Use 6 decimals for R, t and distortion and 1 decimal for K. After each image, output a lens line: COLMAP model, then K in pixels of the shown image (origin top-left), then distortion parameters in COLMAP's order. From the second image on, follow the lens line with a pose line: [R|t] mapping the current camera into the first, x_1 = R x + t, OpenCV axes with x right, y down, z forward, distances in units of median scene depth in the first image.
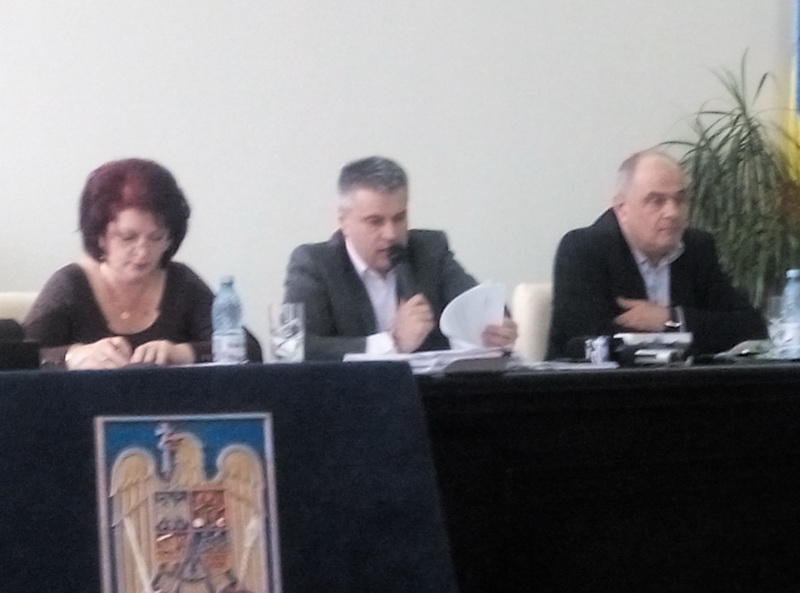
lens RADIAL K [[2563.2, 0, 400.0], [0, 2563.2, 296.5], [0, 0, 1]] dist [0.001880, -0.575154]
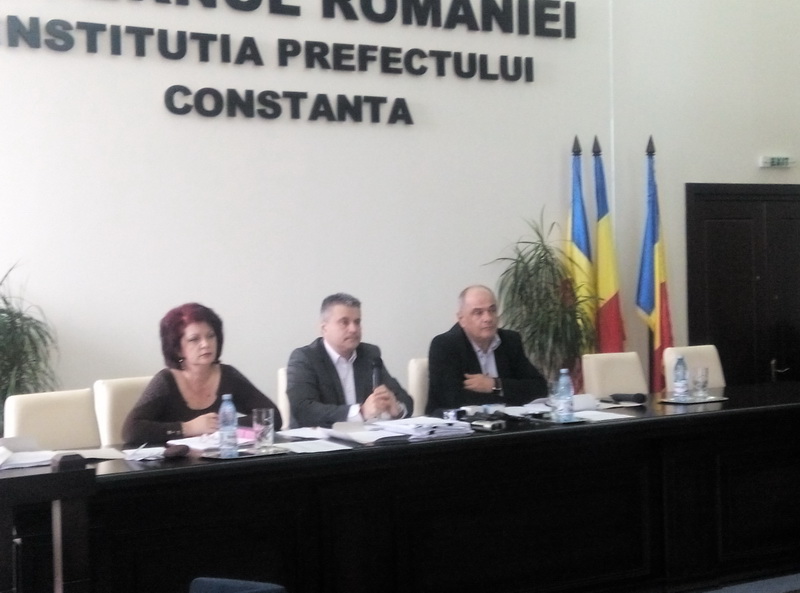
lens RADIAL K [[1282.3, 0, 399.5], [0, 1282.3, 288.6], [0, 0, 1]] dist [-0.024775, 0.748427]
pose [[0.999919, -0.004464, 0.011889, 0.031823], [0.004210, 0.999764, 0.021323, -0.083499], [-0.011981, -0.021271, 0.999702, 0.133440]]
